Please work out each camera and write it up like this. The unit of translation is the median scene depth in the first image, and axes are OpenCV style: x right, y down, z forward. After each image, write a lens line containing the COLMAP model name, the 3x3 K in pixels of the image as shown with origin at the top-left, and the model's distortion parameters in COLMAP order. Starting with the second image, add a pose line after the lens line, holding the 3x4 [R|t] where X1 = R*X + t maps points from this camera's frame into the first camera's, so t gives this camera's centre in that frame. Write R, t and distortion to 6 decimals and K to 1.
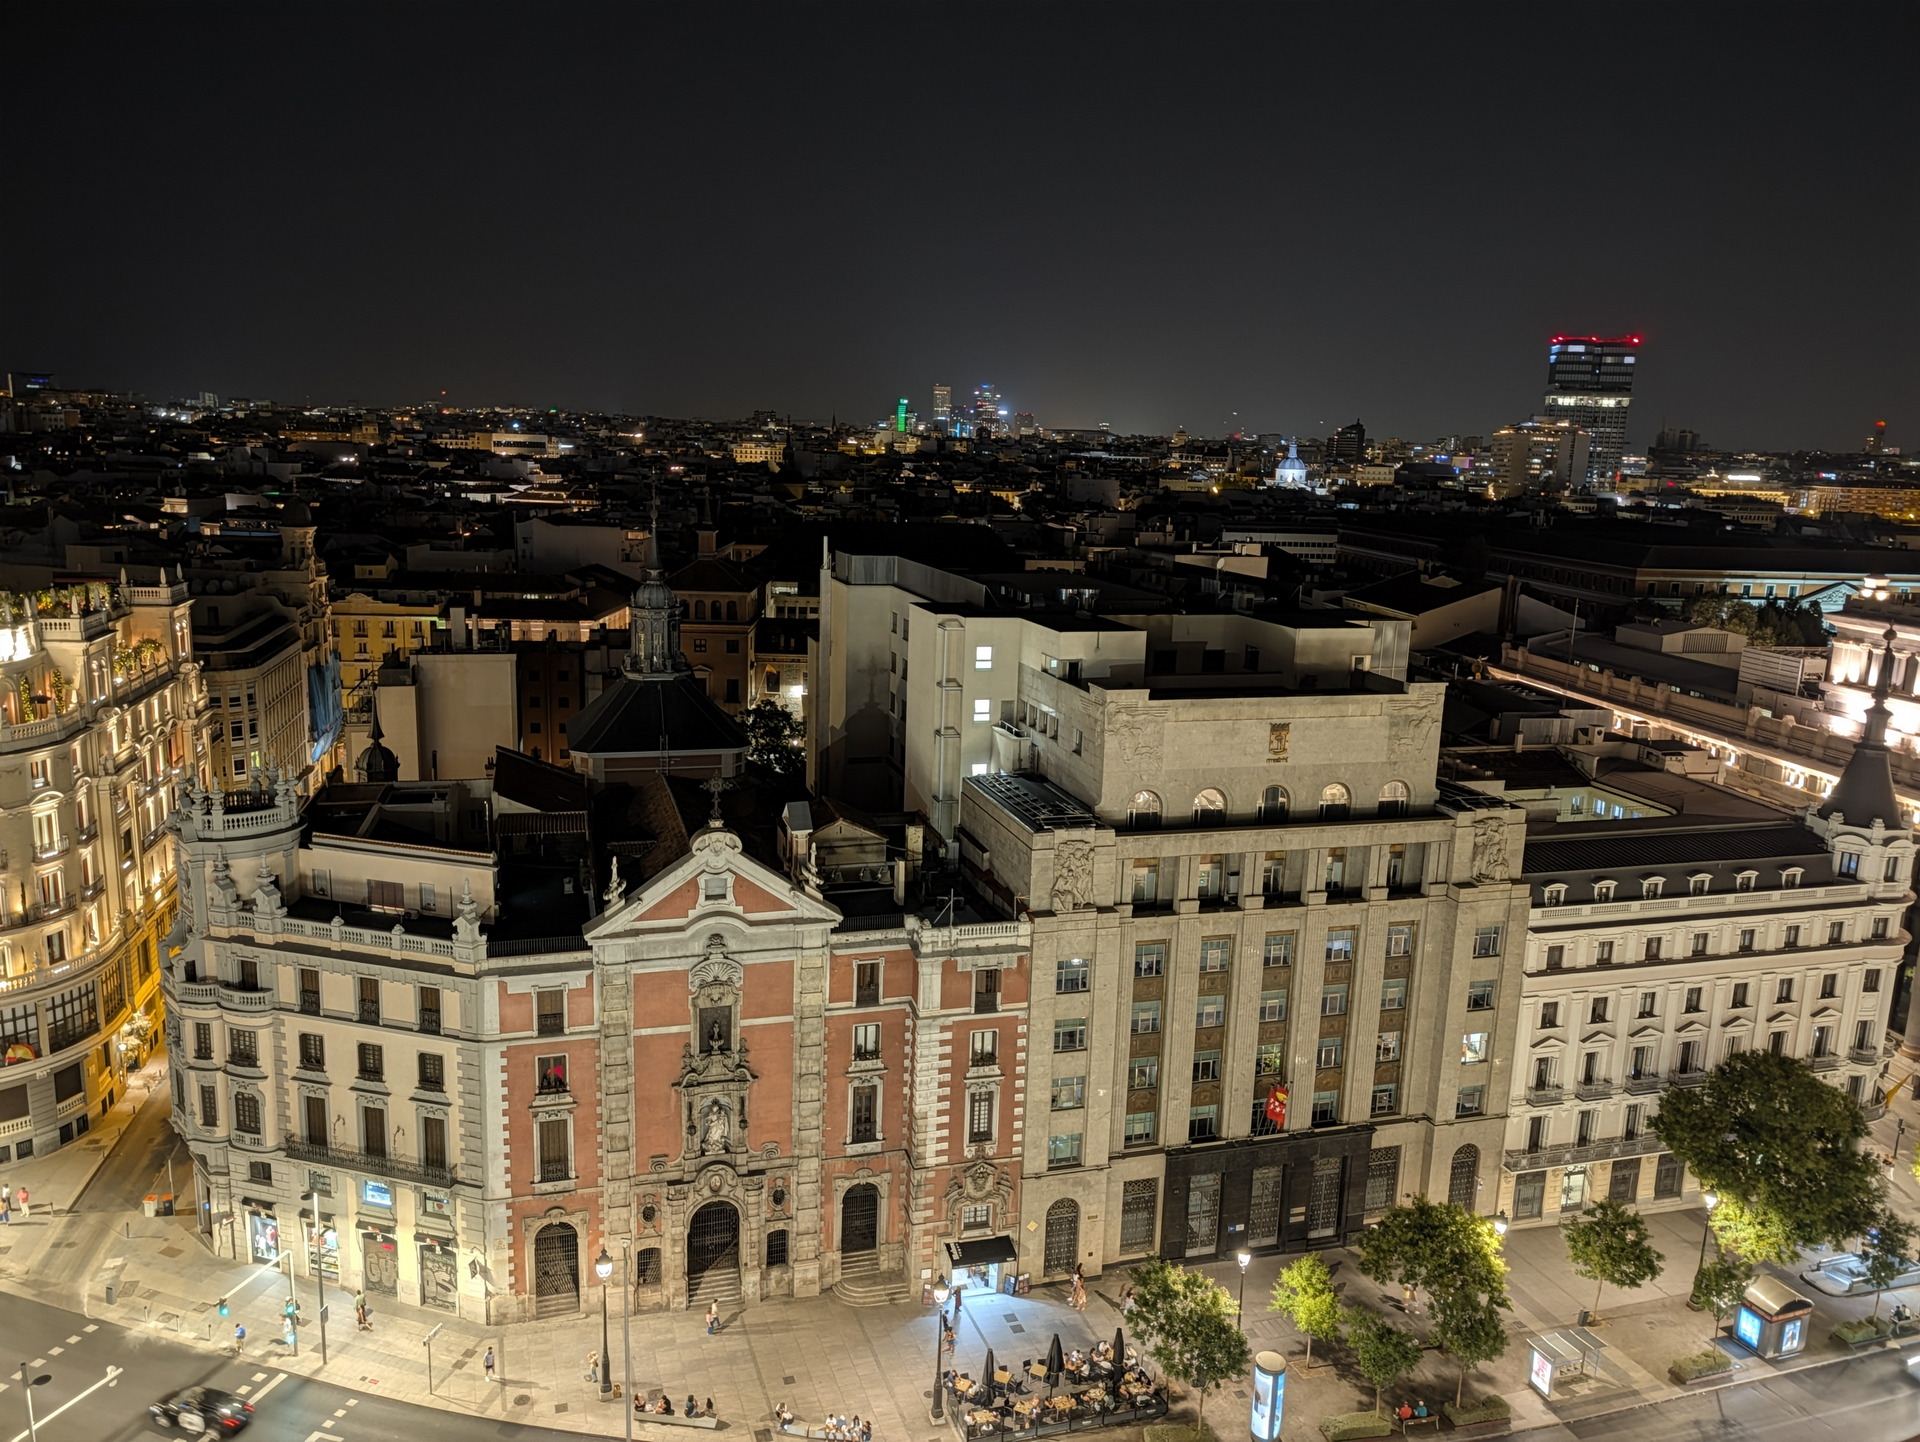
lens RADIAL K [[1369.4, 0, 960.9], [0, 1369.4, 713.8], [0, 0, 1]] dist [0.034726, -0.033698]
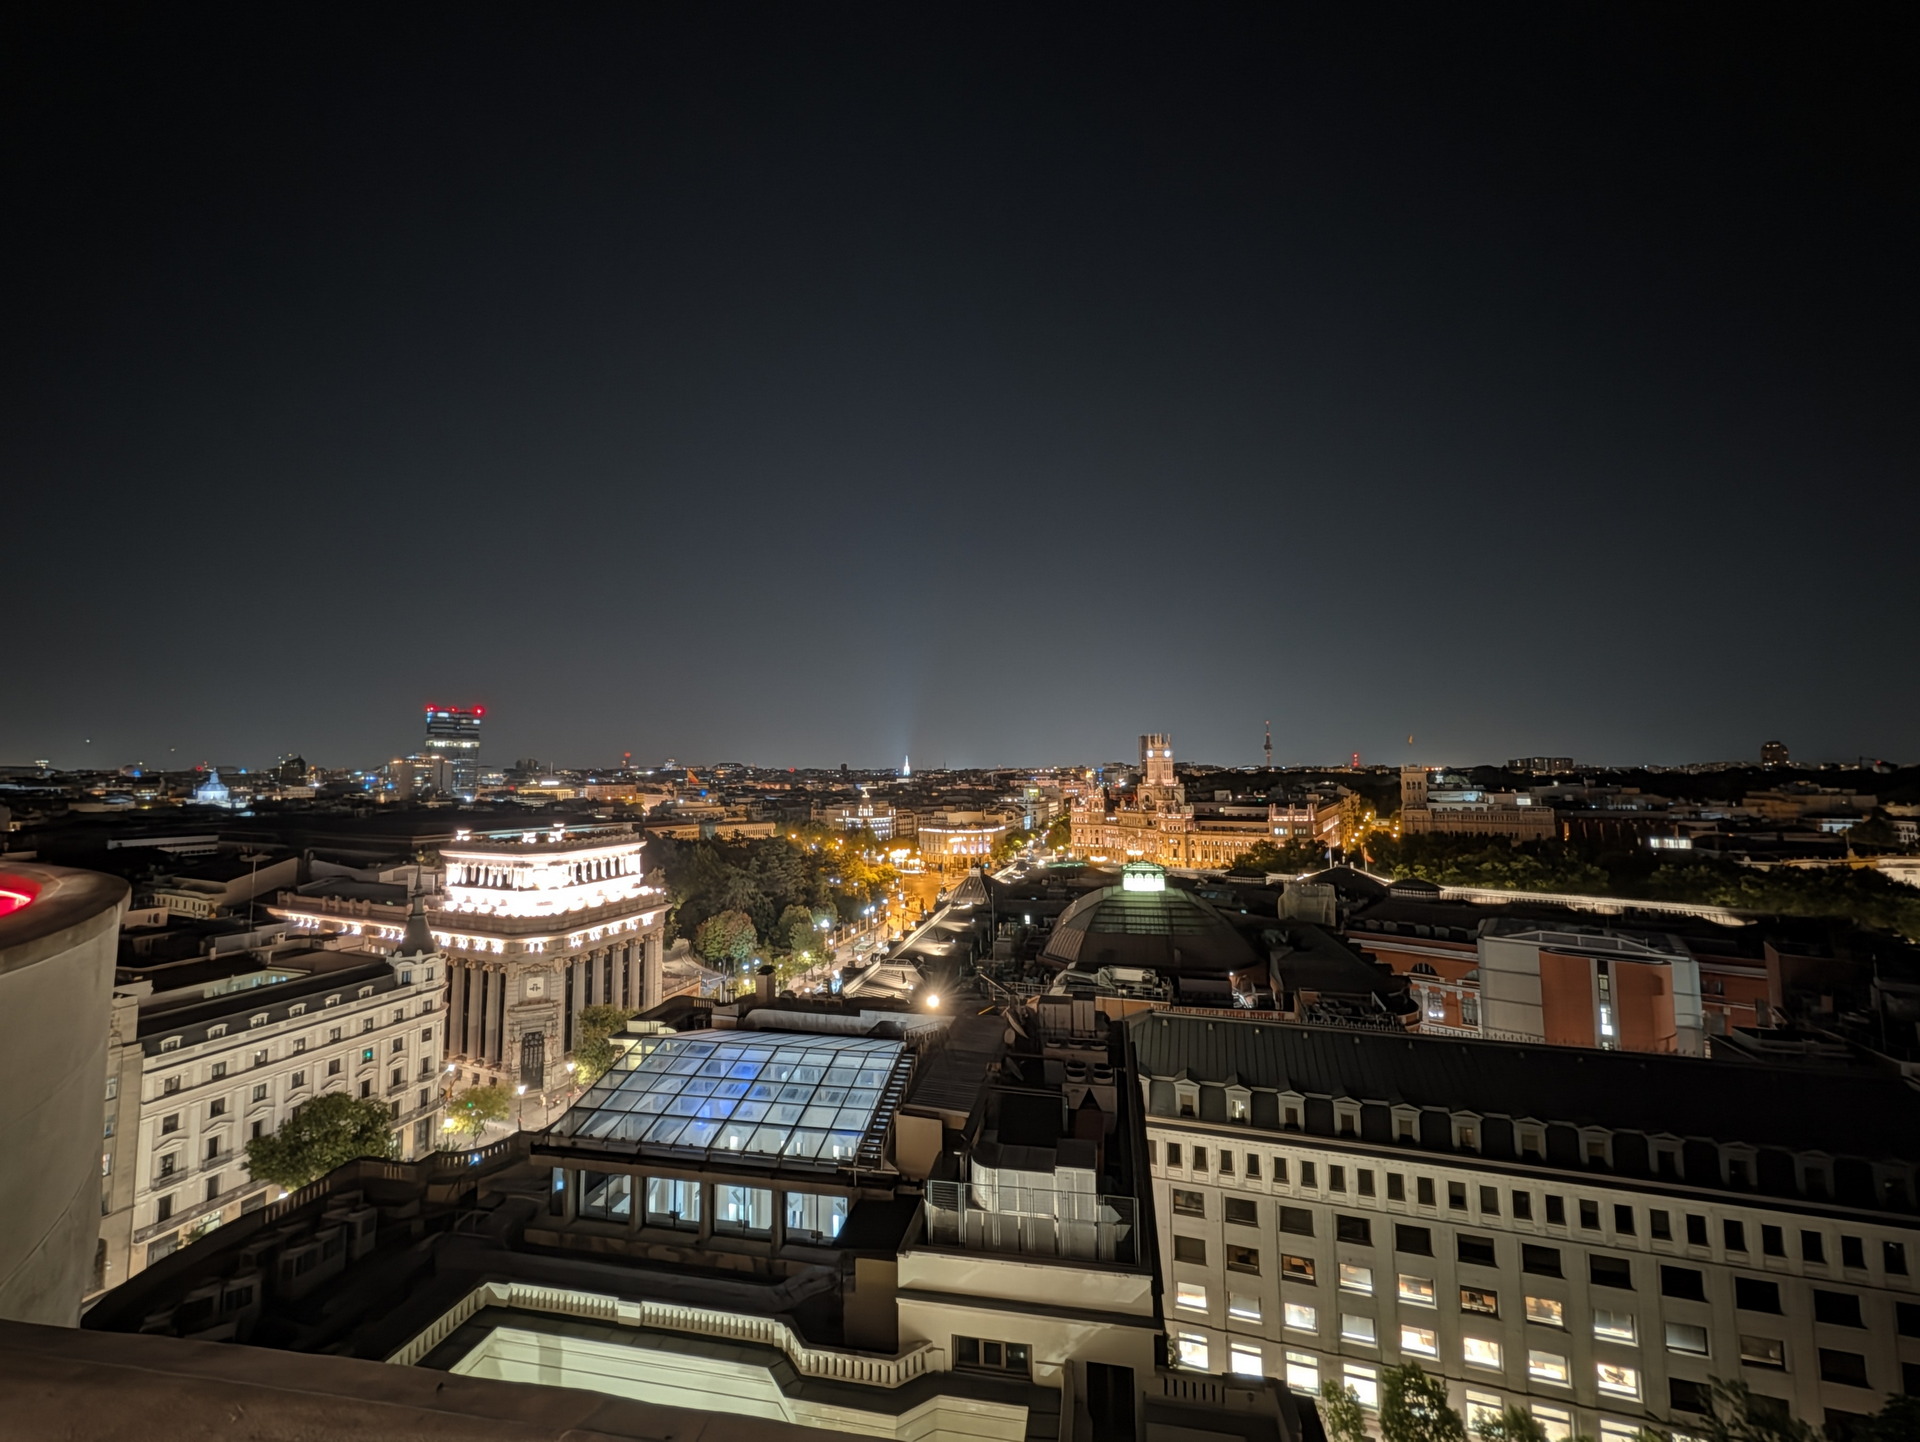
lens RADIAL K [[745.3, 0, 955.9], [0, 745.3, 731.4], [0, 0, 1]] dist [-0.000278, 0.000240]
pose [[0.544845, 0.012306, 0.838447, 0.180154], [0.187310, 0.972841, -0.135998, 0.060324], [-0.817349, 0.231147, 0.527742, -0.266248]]
